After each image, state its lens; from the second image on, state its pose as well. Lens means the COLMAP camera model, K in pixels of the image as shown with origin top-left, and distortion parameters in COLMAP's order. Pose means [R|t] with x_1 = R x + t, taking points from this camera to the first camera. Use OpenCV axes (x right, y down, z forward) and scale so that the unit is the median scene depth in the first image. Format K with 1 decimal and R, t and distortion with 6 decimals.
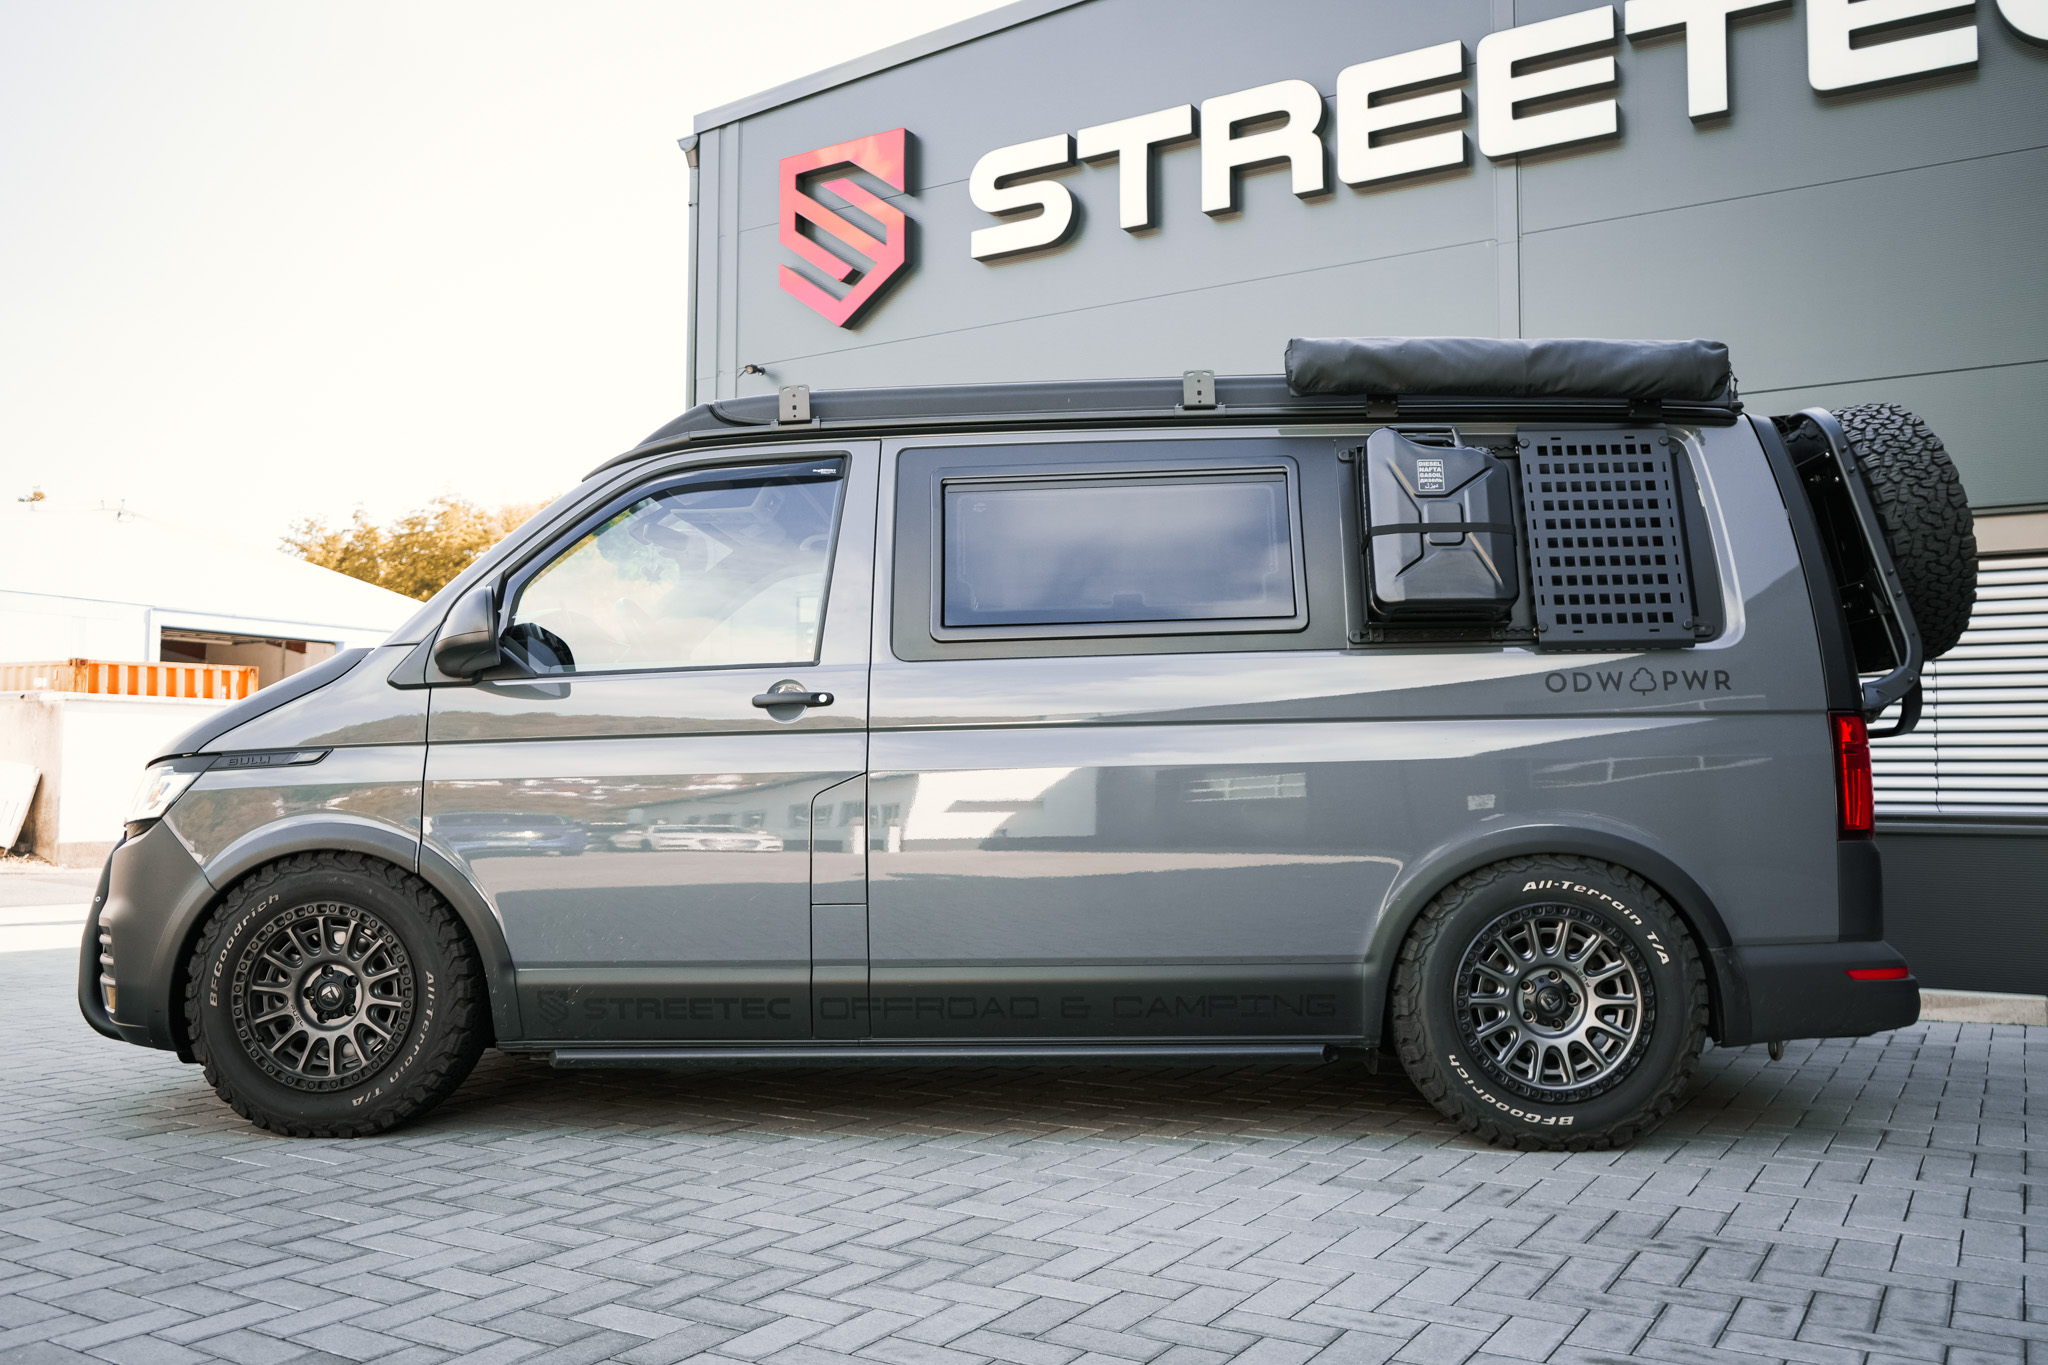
lens RADIAL K [[1631.8, 0, 1042.8], [0, 1631.8, 670.0], [0, 0, 1]] dist [-0.020622, 0.015922]
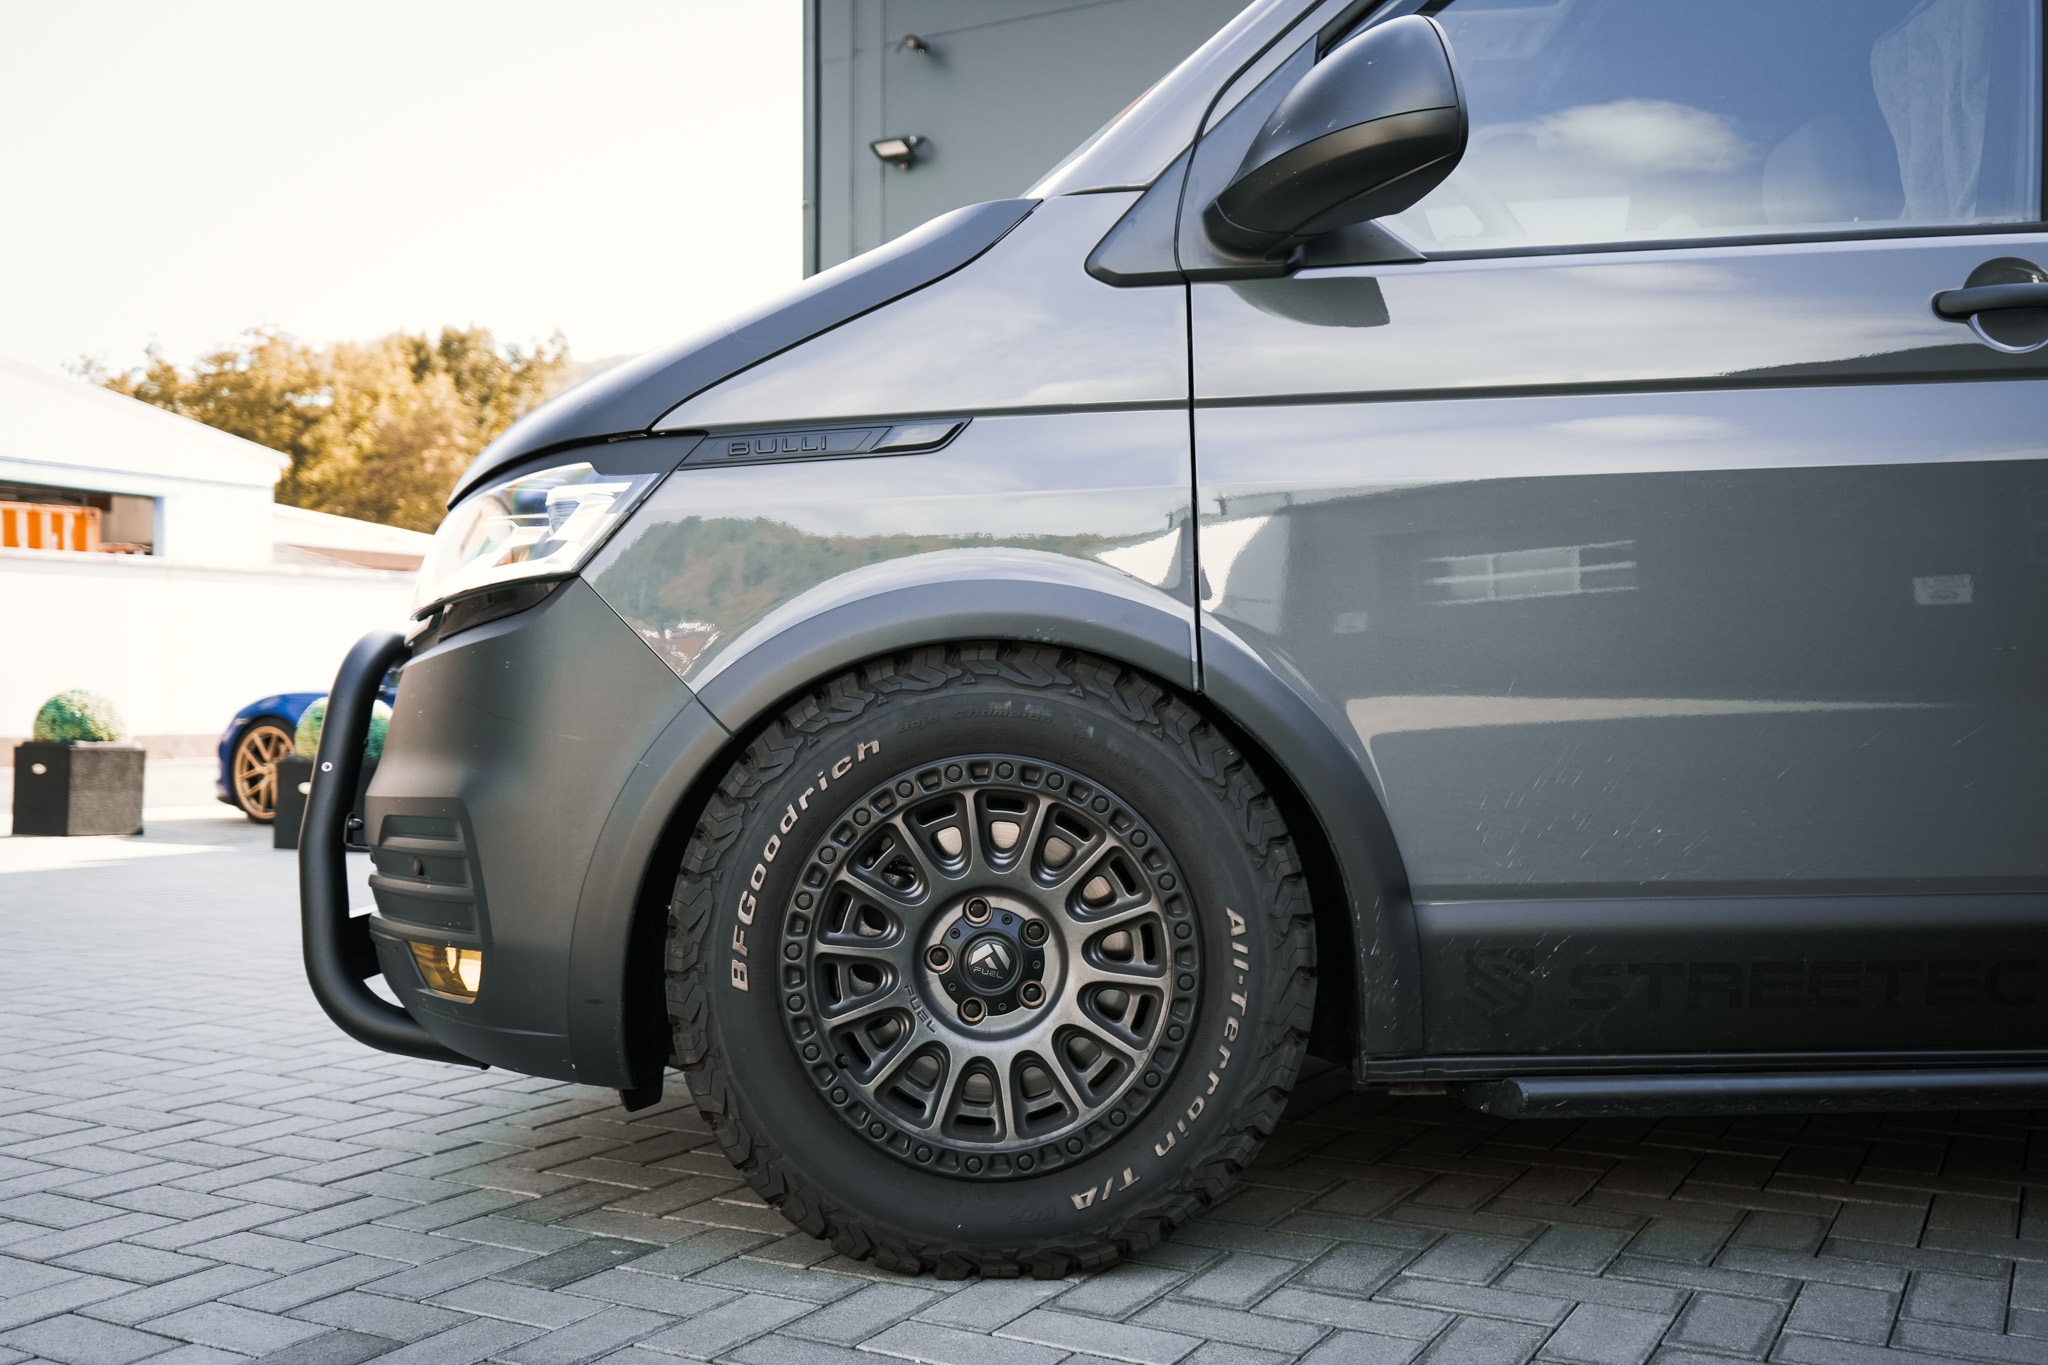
lens RADIAL K [[1902.0, 0, 1040.2], [0, 1902.0, 670.3], [0, 0, 1]] dist [0.007645, 0.000000]
pose [[0.998988, -0.000558, 0.044968, -0.449524], [-0.002258, 0.998039, 0.062549, 0.086595], [-0.044915, -0.062587, 0.997028, 0.480397]]
